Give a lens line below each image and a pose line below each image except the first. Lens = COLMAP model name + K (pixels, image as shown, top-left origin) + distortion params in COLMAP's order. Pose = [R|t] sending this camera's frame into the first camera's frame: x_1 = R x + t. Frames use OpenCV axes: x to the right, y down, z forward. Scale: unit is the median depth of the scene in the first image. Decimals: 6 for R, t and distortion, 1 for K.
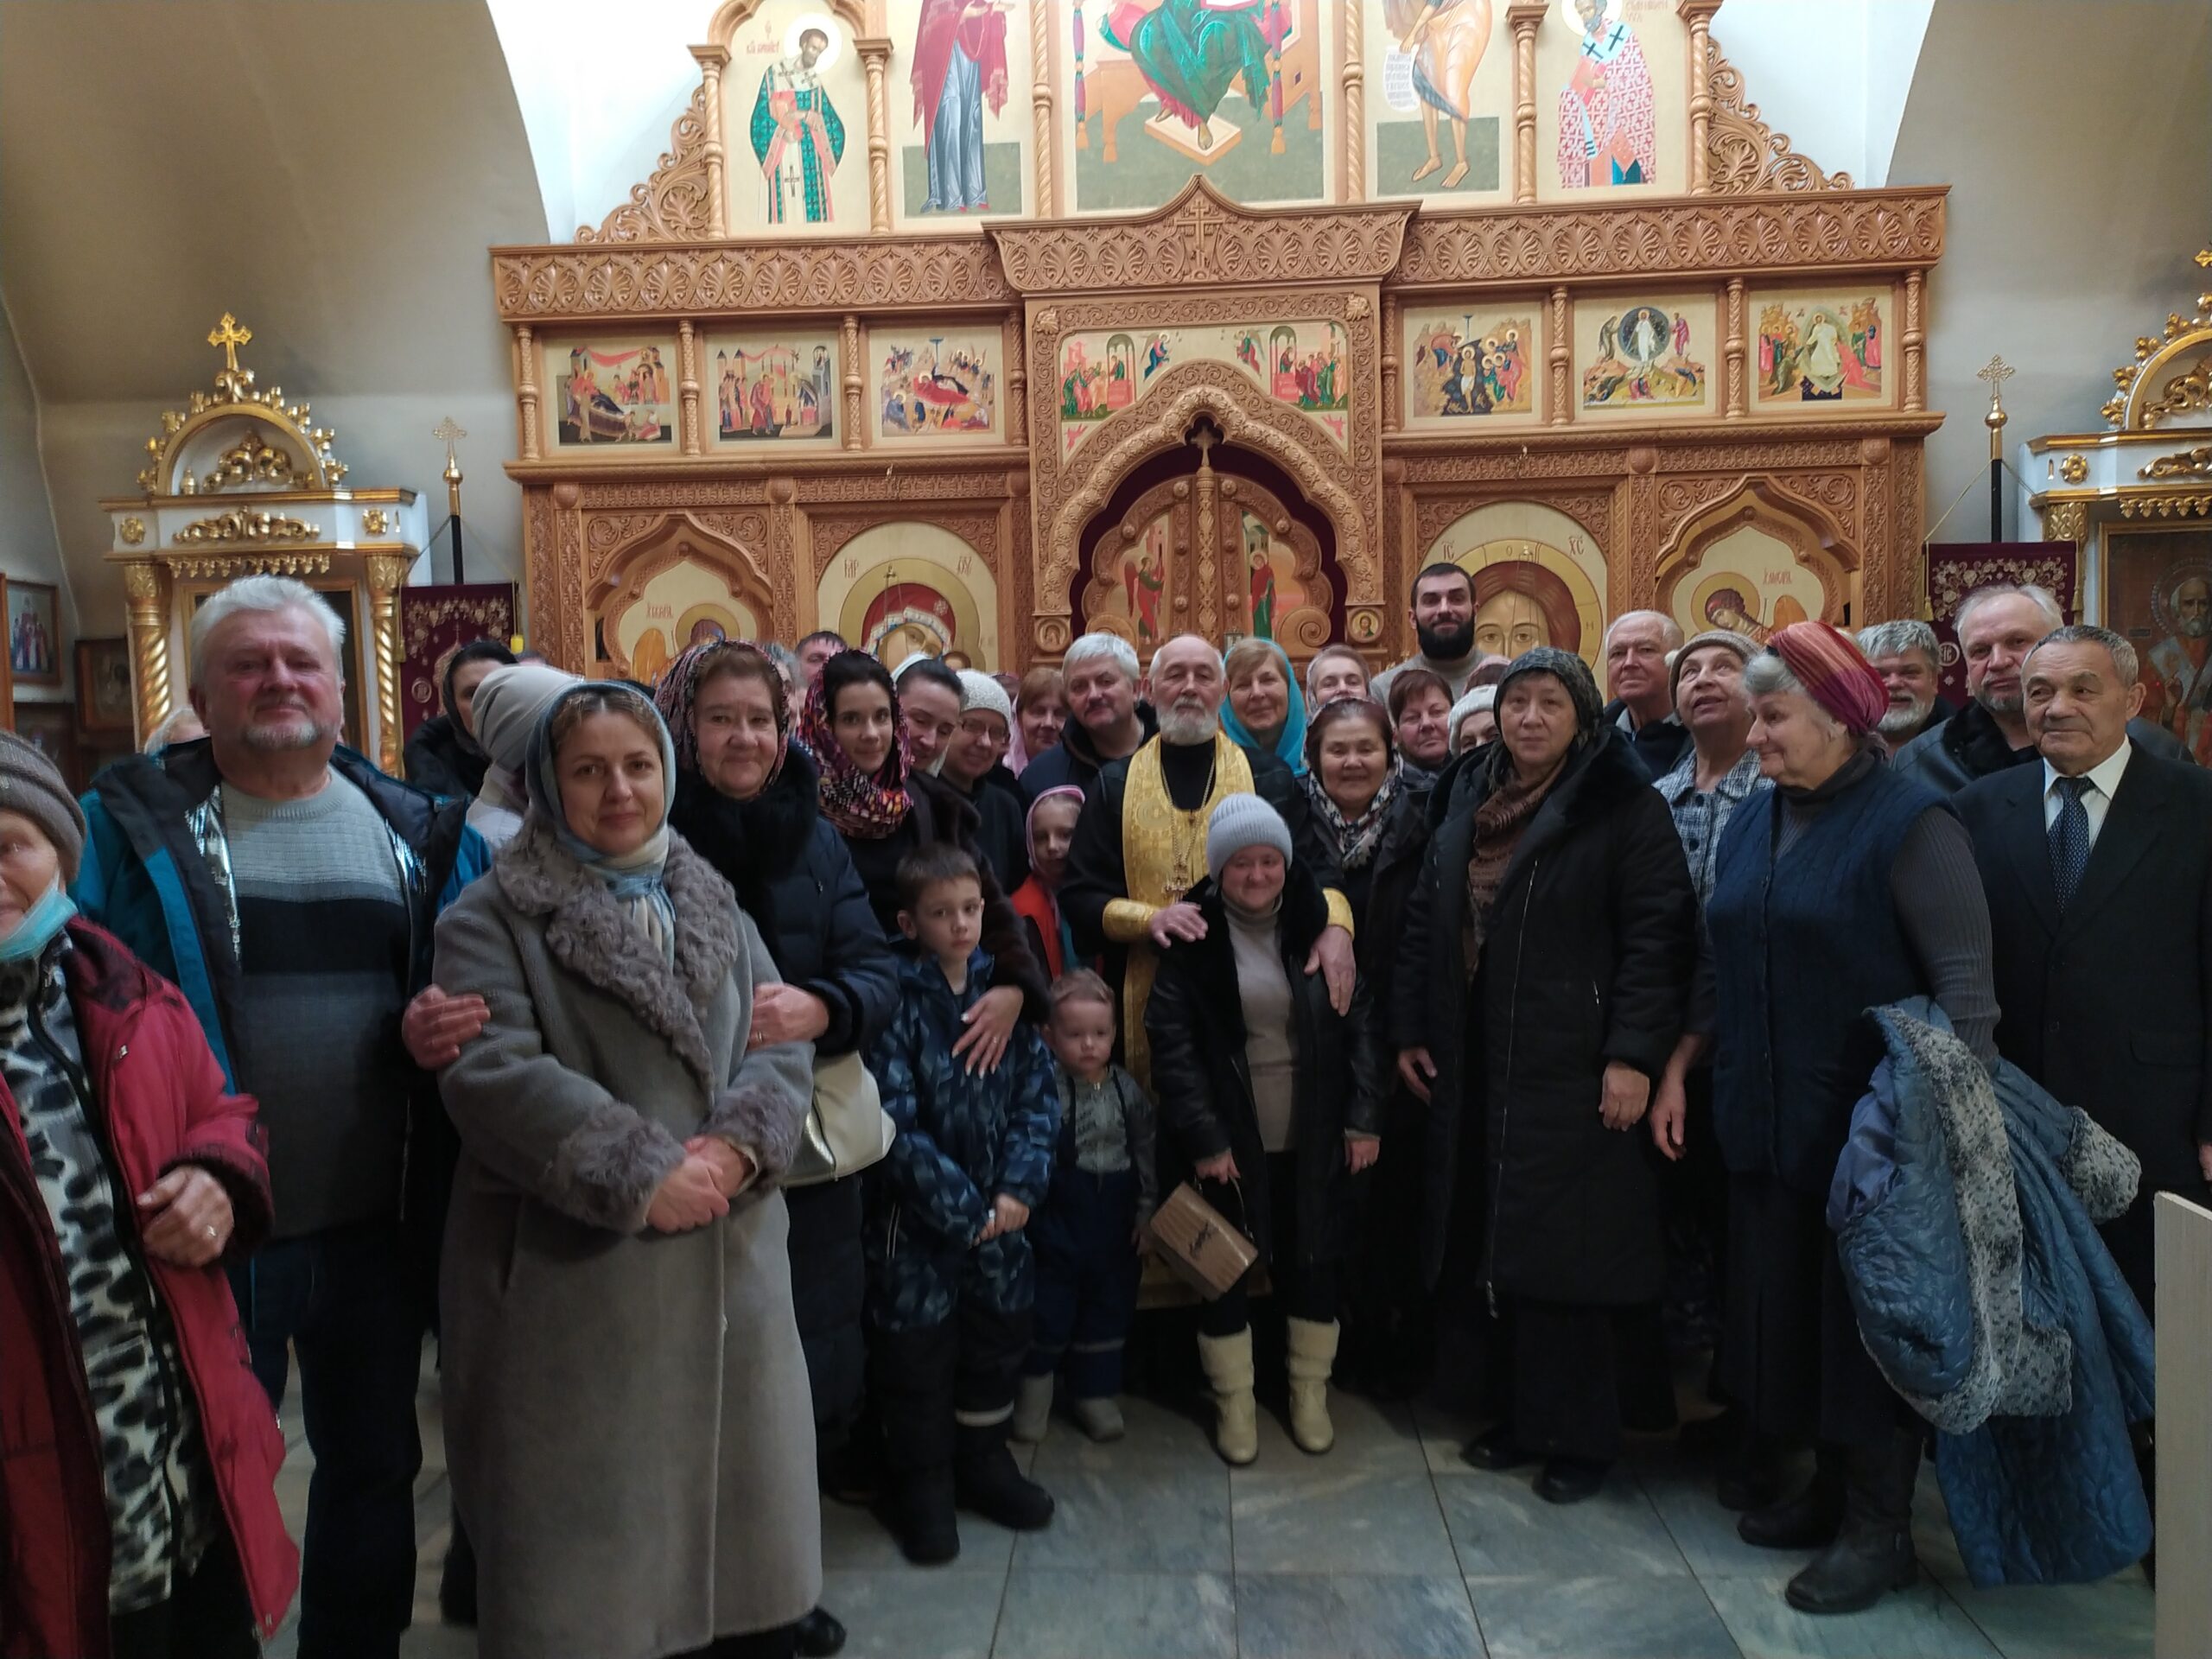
lens RADIAL K [[1633.6, 0, 1106.0], [0, 1633.6, 829.5], [0, 0, 1]] dist [0.041968, -0.042985]
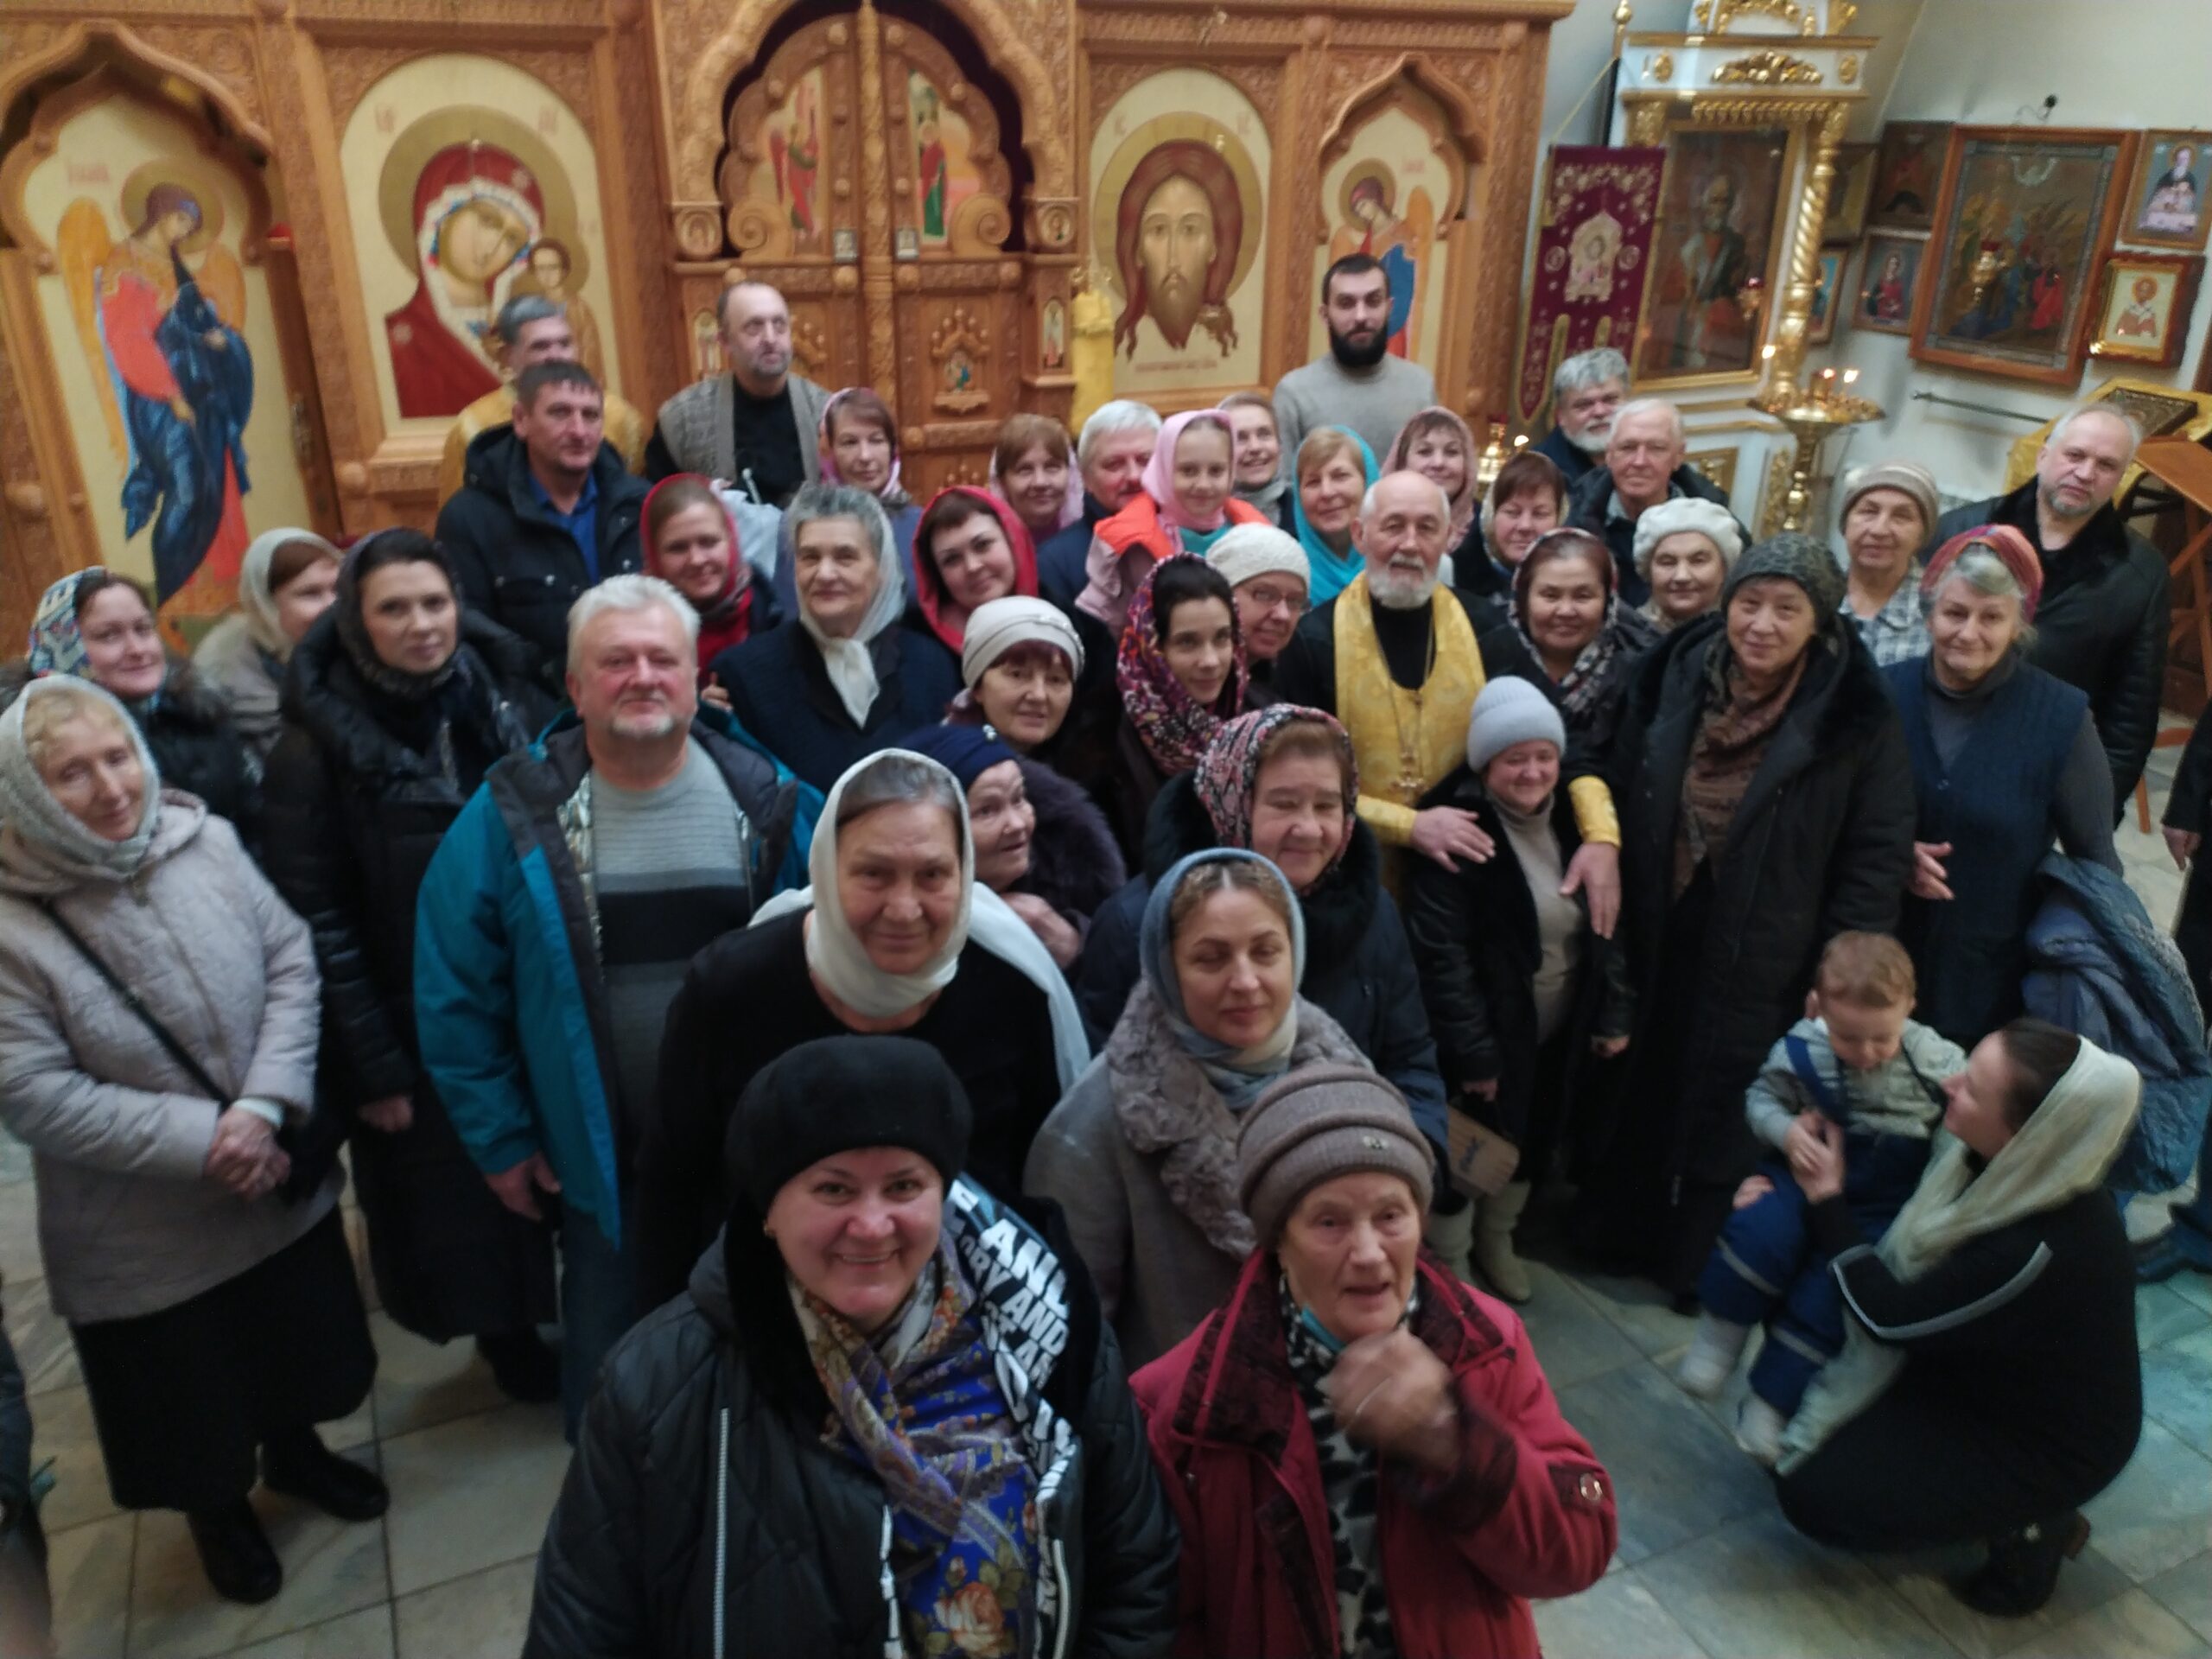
lens RADIAL K [[1657.7, 0, 1069.0], [0, 1657.7, 826.7], [0, 0, 1]] dist [-0.002929, -0.002067]
pose [[0.897209, -0.141610, 0.418286, -0.241372], [-0.008422, 0.941532, 0.336819, -0.116474], [-0.441526, -0.305720, 0.843558, 0.149252]]
